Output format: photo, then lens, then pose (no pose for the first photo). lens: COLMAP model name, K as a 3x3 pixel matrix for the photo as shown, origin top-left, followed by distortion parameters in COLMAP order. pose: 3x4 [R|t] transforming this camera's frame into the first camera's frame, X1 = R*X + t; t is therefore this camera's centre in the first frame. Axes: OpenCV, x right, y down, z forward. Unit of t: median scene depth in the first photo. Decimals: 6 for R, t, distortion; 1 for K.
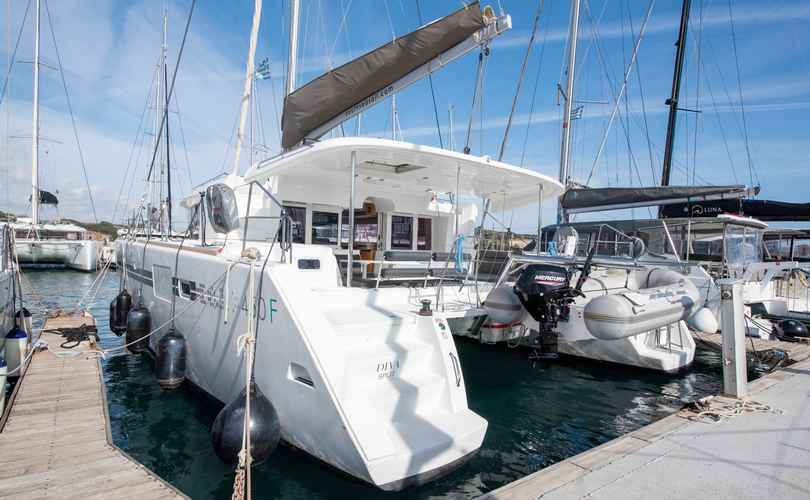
lens RADIAL K [[490.2, 0, 404.4], [0, 490.2, 250.5], [0, 0, 1]] dist [-0.041454, 0.000021]
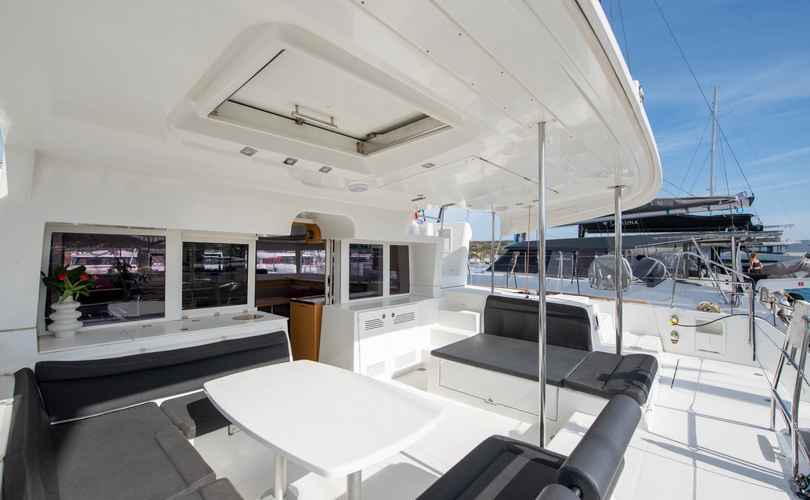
lens RADIAL K [[342.0, 0, 402.0], [0, 342.0, 245.8], [0, 0, 1]] dist [-0.025531, 0.000138]
pose [[0.990890, -0.024096, 0.132498, -0.016128], [0.027143, 0.999406, -0.021240, -0.054239], [-0.131908, 0.024643, 0.990956, 0.534346]]
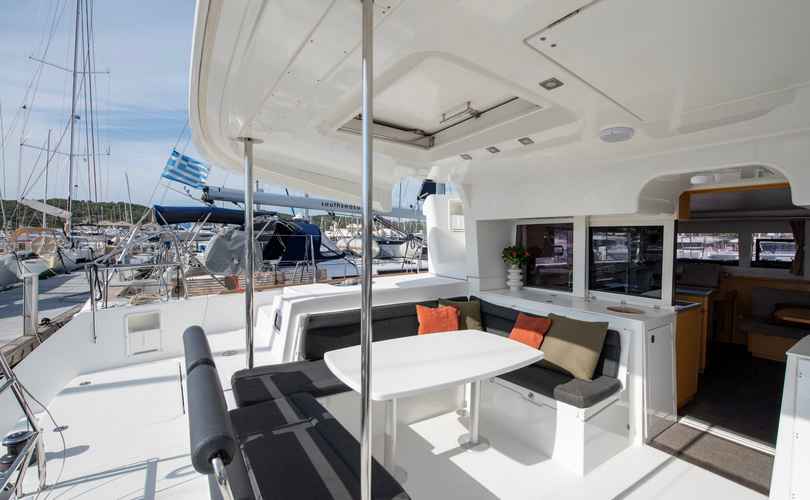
lens RADIAL K [[347.8, 0, 408.3], [0, 347.8, 235.1], [0, 0, 1]] dist [-0.000555, -0.000389]
pose [[-0.103549, -0.045213, -0.993596, 0.165992], [-0.008445, 0.998970, -0.044577, -0.045770], [0.994589, 0.003775, -0.103824, 0.707320]]
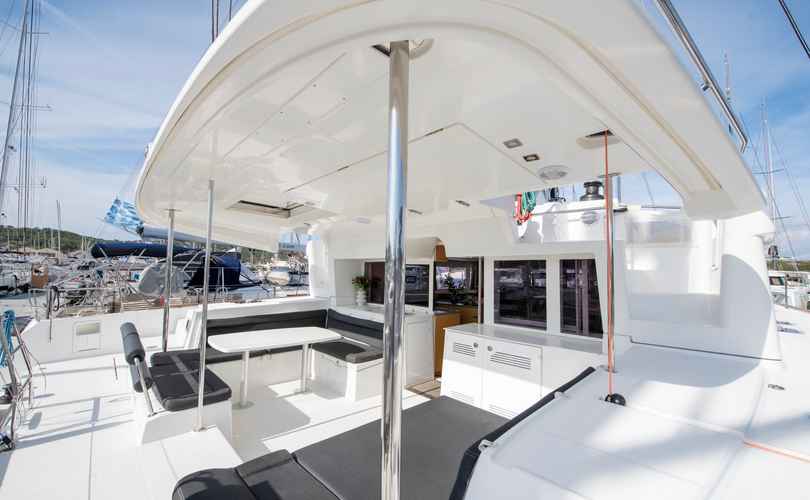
lens RADIAL K [[331.1, 0, 400.6], [0, 331.1, 245.1], [0, 0, 1]] dist [-0.001204, -0.000324]
pose [[0.030863, -0.107464, -0.993730, 0.320648], [-0.011638, 0.994097, -0.107865, -0.044374], [0.999456, 0.014894, 0.029431, 0.823988]]
